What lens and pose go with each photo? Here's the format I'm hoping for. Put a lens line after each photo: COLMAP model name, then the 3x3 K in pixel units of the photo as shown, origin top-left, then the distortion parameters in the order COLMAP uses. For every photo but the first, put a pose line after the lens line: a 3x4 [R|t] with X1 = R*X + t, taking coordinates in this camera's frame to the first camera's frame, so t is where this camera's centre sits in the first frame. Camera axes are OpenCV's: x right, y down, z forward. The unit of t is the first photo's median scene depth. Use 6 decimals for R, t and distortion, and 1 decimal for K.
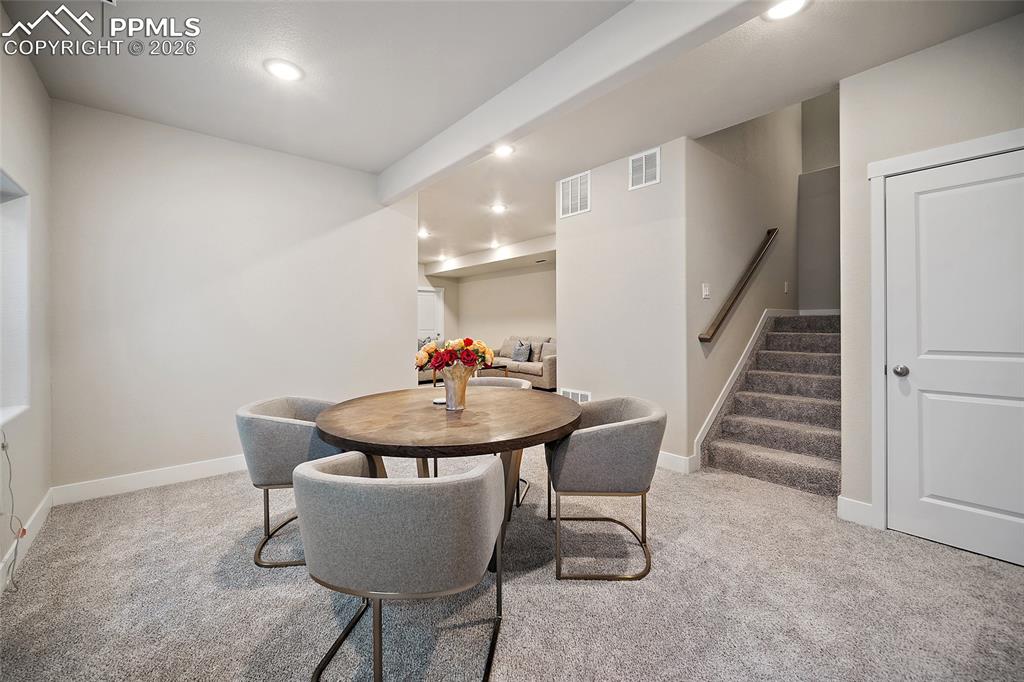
lens RADIAL K [[405.2, 0, 511.6], [0, 405.2, 331.2], [0, 0, 1]] dist [-0.001857, -0.000093]
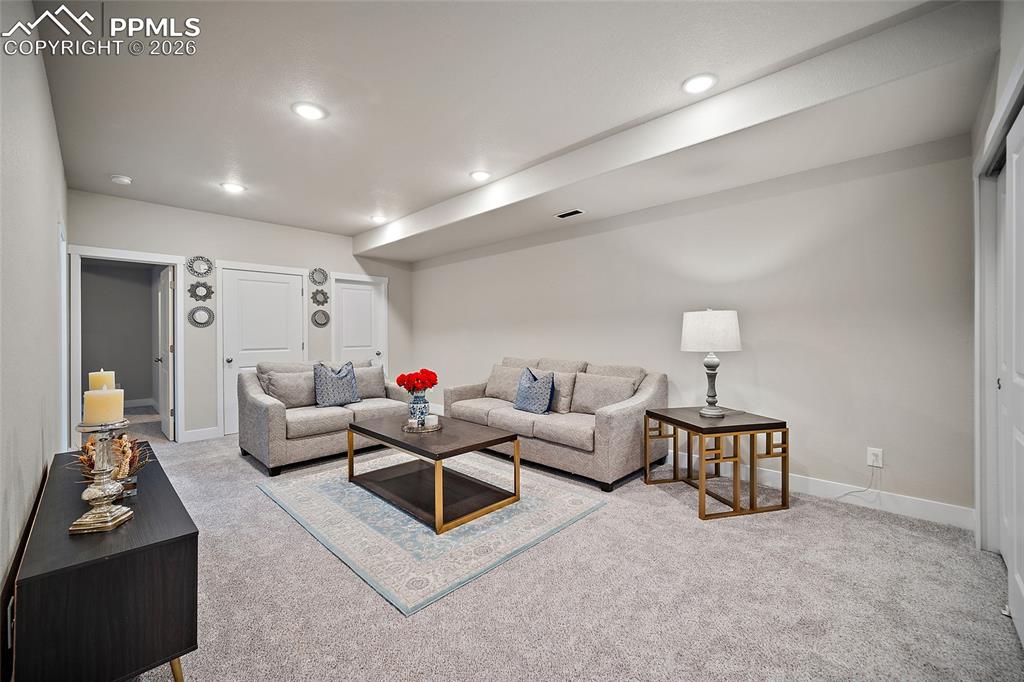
lens RADIAL K [[405.2, 0, 515.8], [0, 405.2, 336.8], [0, 0, 1]] dist [-0.001857, -0.000093]
pose [[0.994757, -0.005898, 0.102092, -0.048197], [0.007042, 0.999916, -0.010841, -0.012064], [-0.102020, 0.011503, 0.994716, 0.483104]]
